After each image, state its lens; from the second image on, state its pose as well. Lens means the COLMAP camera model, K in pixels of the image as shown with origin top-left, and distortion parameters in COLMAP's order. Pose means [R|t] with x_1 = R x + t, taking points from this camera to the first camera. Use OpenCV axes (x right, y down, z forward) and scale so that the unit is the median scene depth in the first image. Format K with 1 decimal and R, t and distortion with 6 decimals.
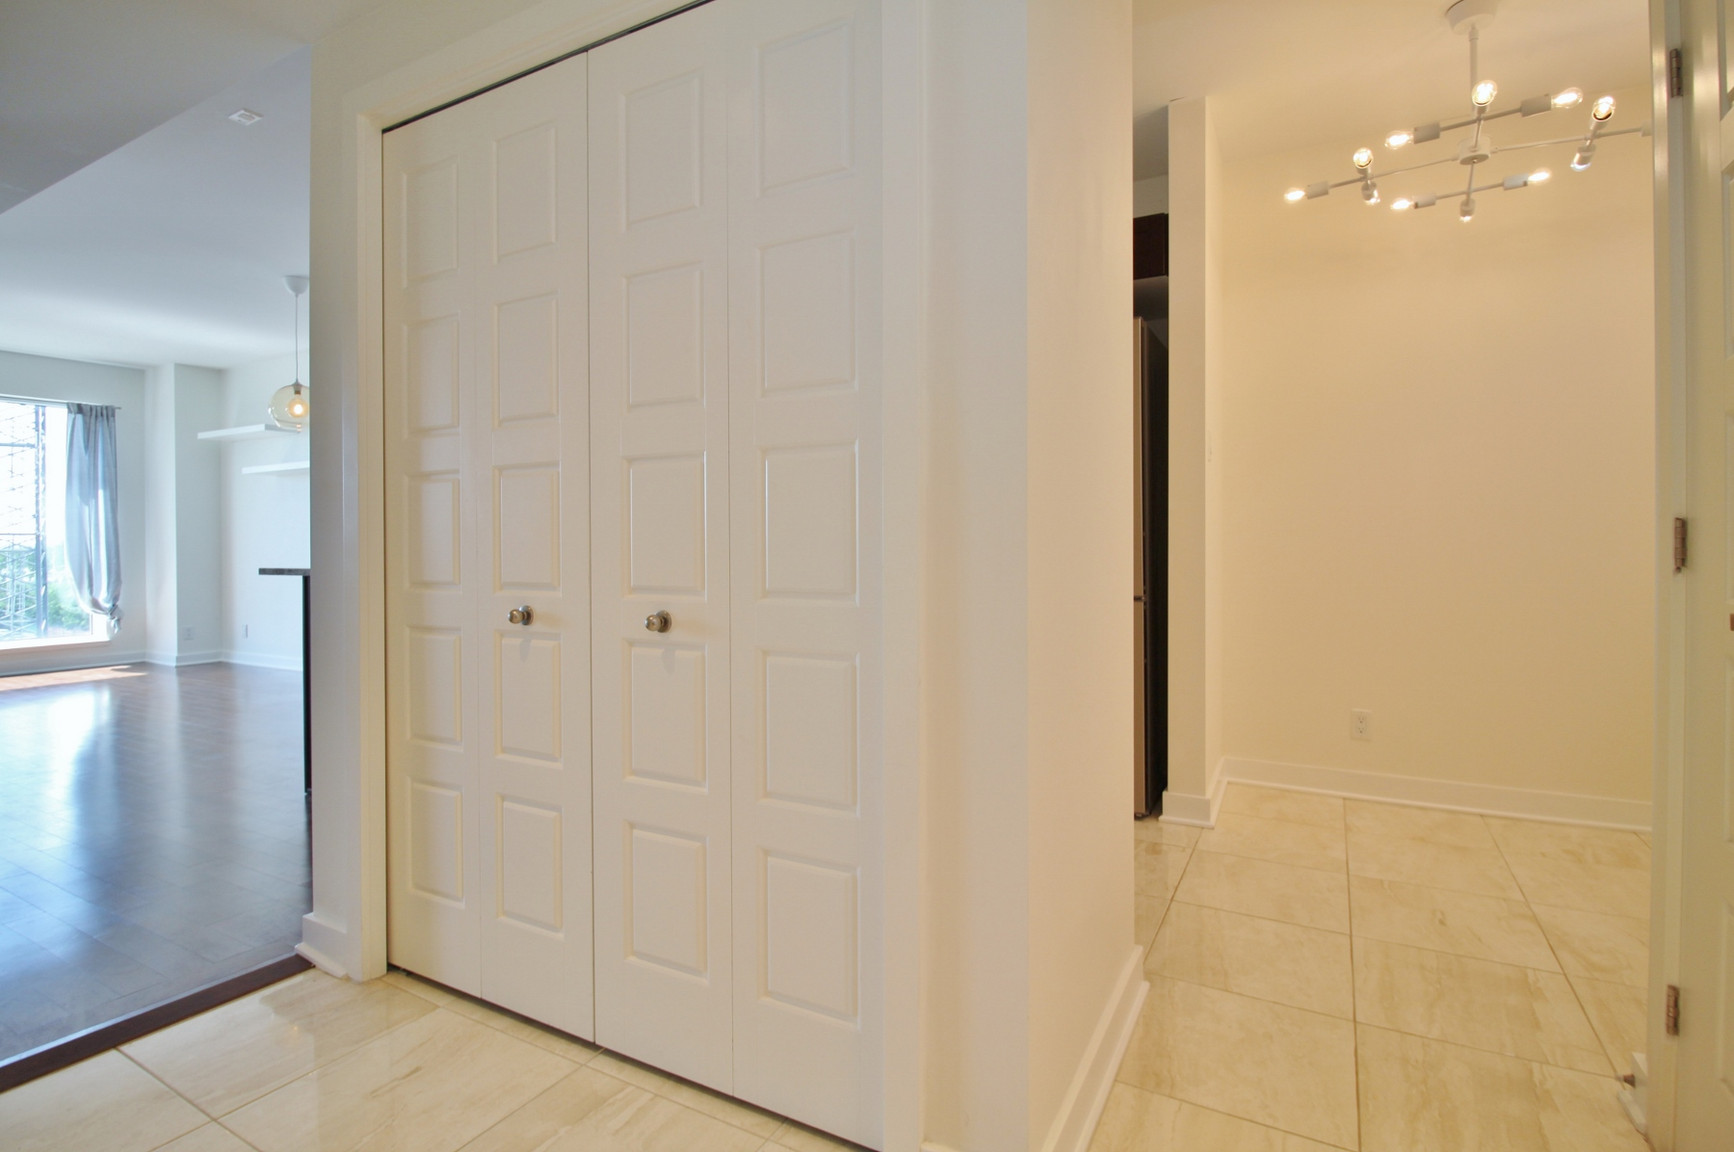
lens RADIAL K [[846.0, 0, 866.9], [0, 846.0, 552.7], [0, 0, 1]] dist [0.003405, -0.015238]
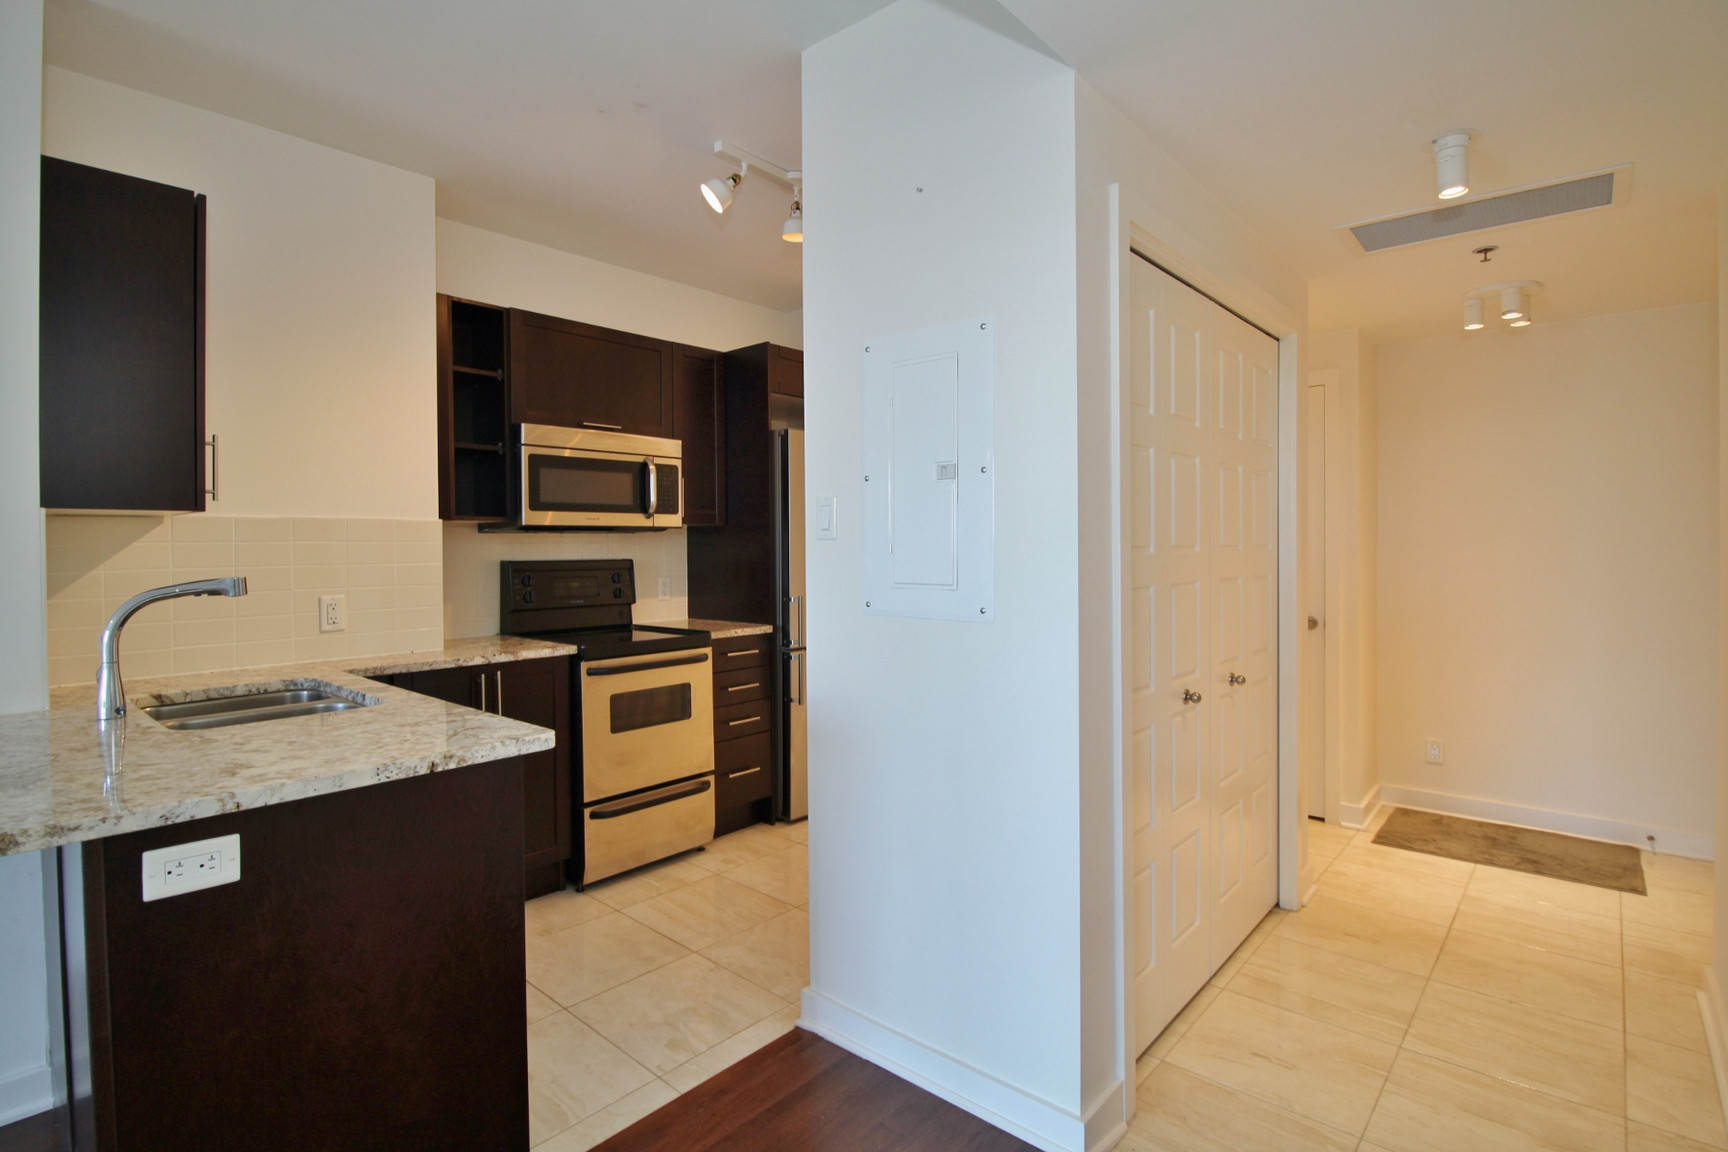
lens RADIAL K [[835.6, 0, 859.5], [0, 835.6, 552.8], [0, 0, 1]] dist [0.002459, -0.013889]
pose [[0.218546, -0.004240, 0.975818, -0.451569], [0.016772, 0.999859, 0.000588, -0.038444], [-0.975683, 0.016238, 0.218586, 0.308853]]
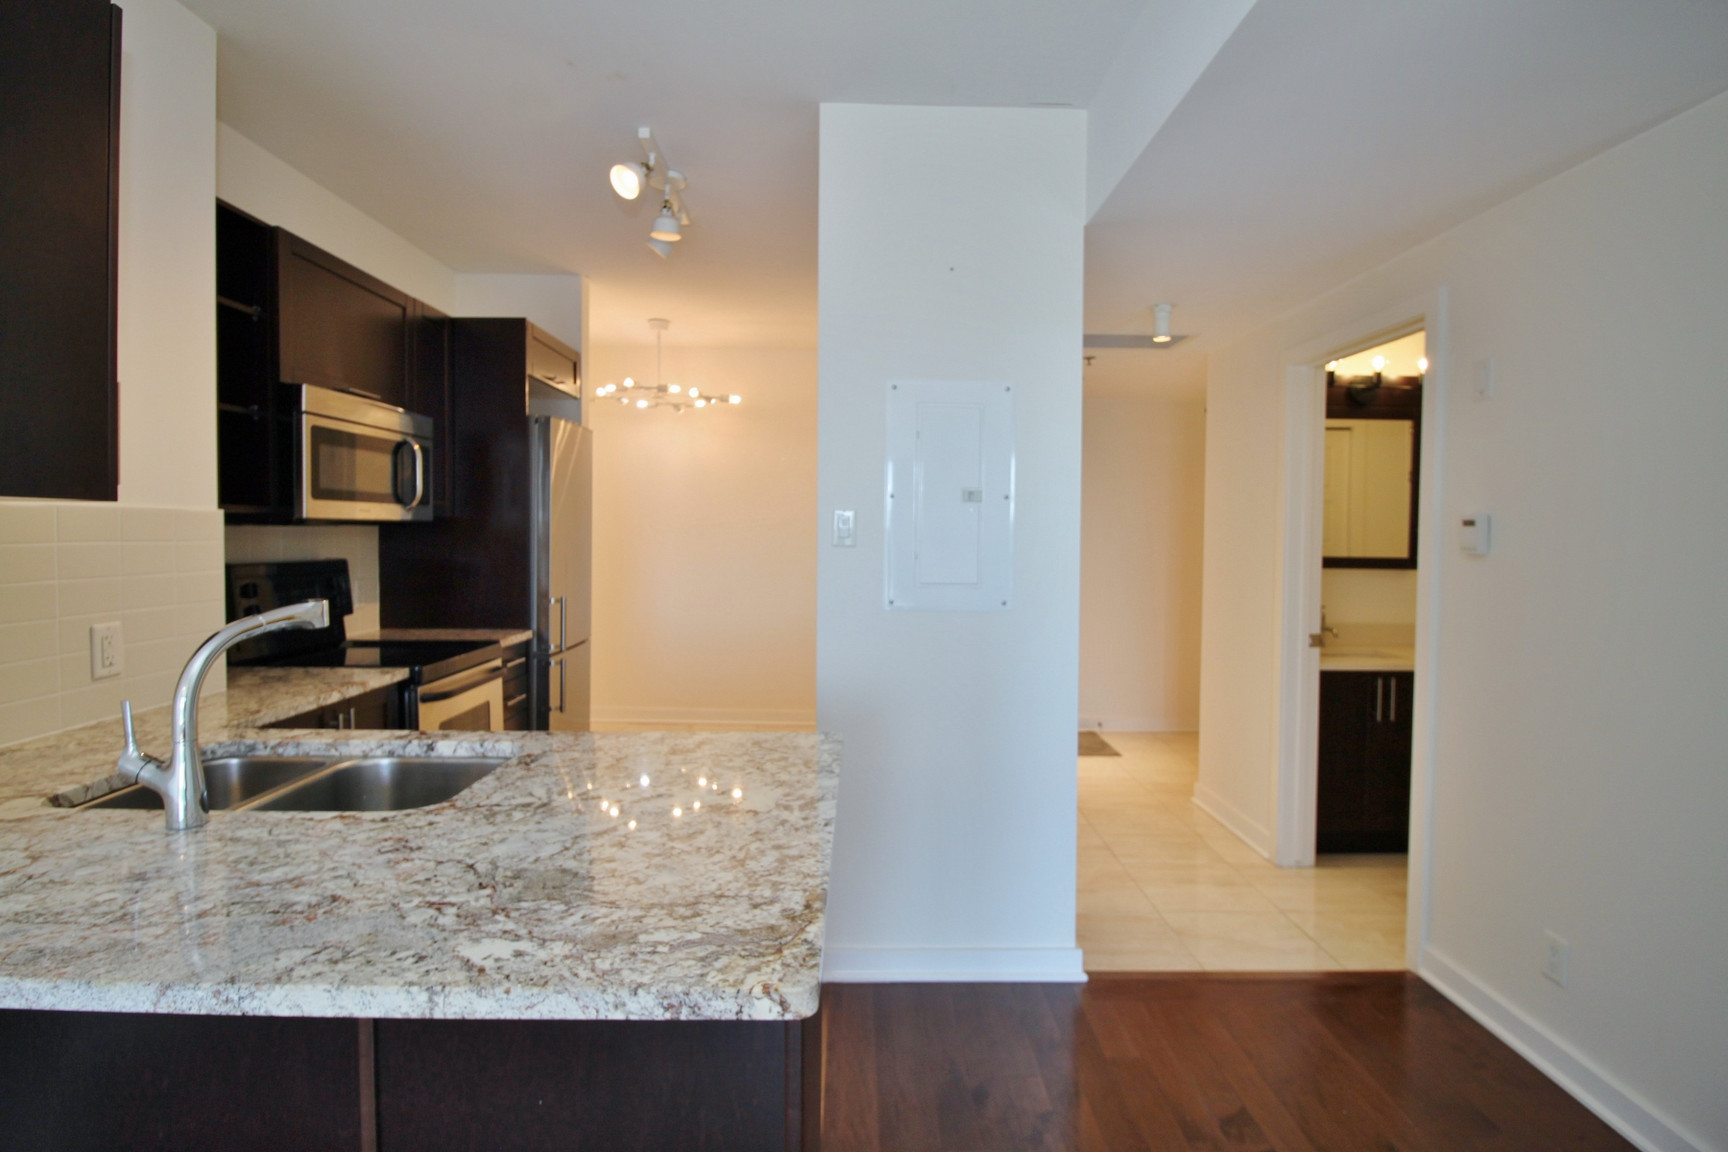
lens RADIAL K [[838.3, 0, 864.4], [0, 838.3, 555.1], [0, 0, 1]] dist [-0.001970, -0.009425]
pose [[-0.490624, -0.022680, 0.871076, -0.464378], [0.003738, 0.999597, 0.028132, -0.049806], [-0.871363, 0.017058, -0.490342, 0.555473]]
